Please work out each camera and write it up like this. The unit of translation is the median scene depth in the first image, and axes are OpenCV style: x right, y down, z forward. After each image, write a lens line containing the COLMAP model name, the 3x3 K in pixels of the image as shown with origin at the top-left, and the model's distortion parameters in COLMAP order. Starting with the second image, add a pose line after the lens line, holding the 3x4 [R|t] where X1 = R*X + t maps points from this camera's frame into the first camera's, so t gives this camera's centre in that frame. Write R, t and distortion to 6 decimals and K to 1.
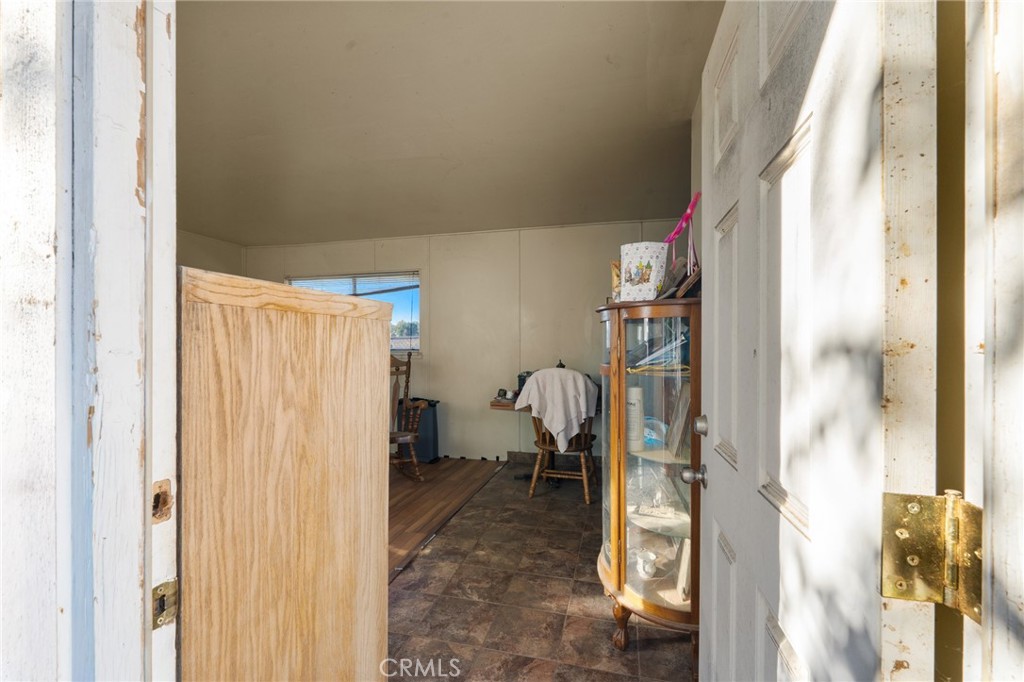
lens RADIAL K [[447.9, 0, 507.0], [0, 447.9, 346.5], [0, 0, 1]] dist [-0.006023, 0.000531]
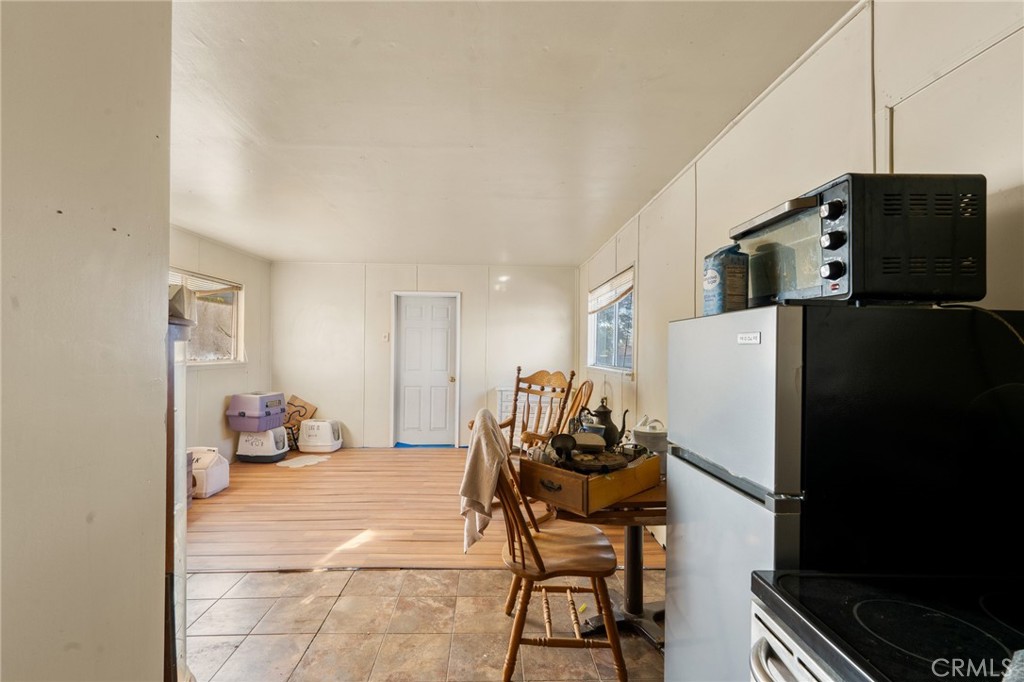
lens RADIAL K [[447.9, 0, 509.2], [0, 447.9, 342.9], [0, 0, 1]] dist [-0.006023, 0.000531]
pose [[0.281320, -0.006631, -0.959591, 0.750014], [-0.000873, 0.999974, -0.007166, -0.049947], [0.959614, 0.002854, 0.281307, 0.919589]]
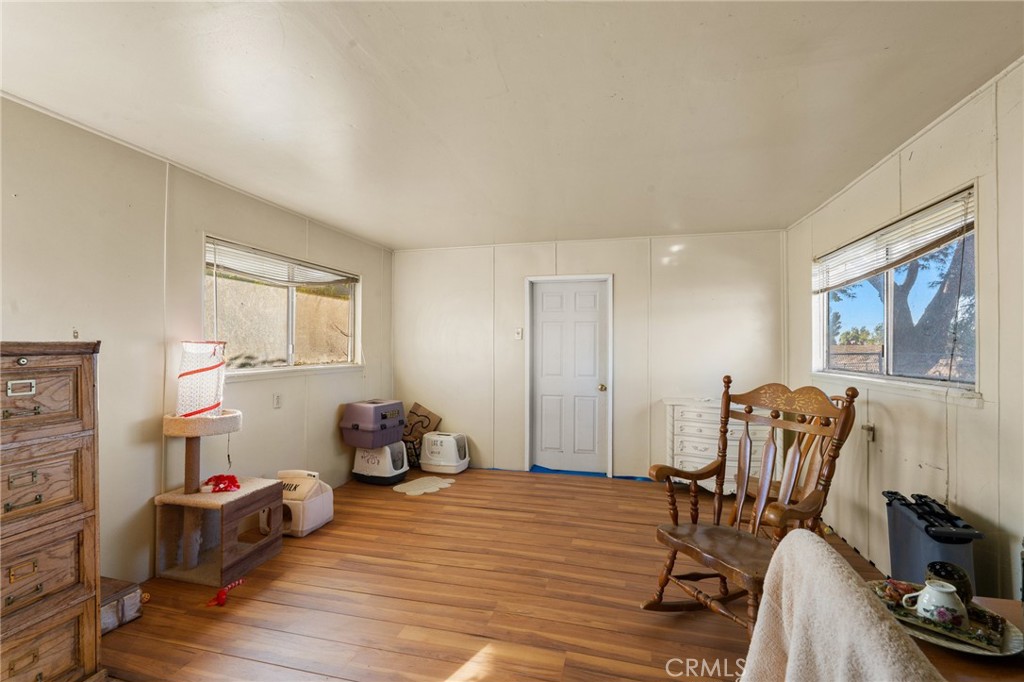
lens RADIAL K [[447.9, 0, 515.6], [0, 447.9, 342.5], [0, 0, 1]] dist [-0.006023, 0.000531]
pose [[0.007176, -0.006908, -0.999950, 0.309314], [0.008028, 0.999944, -0.006850, -0.048062], [0.999942, -0.007978, 0.007231, 0.930345]]
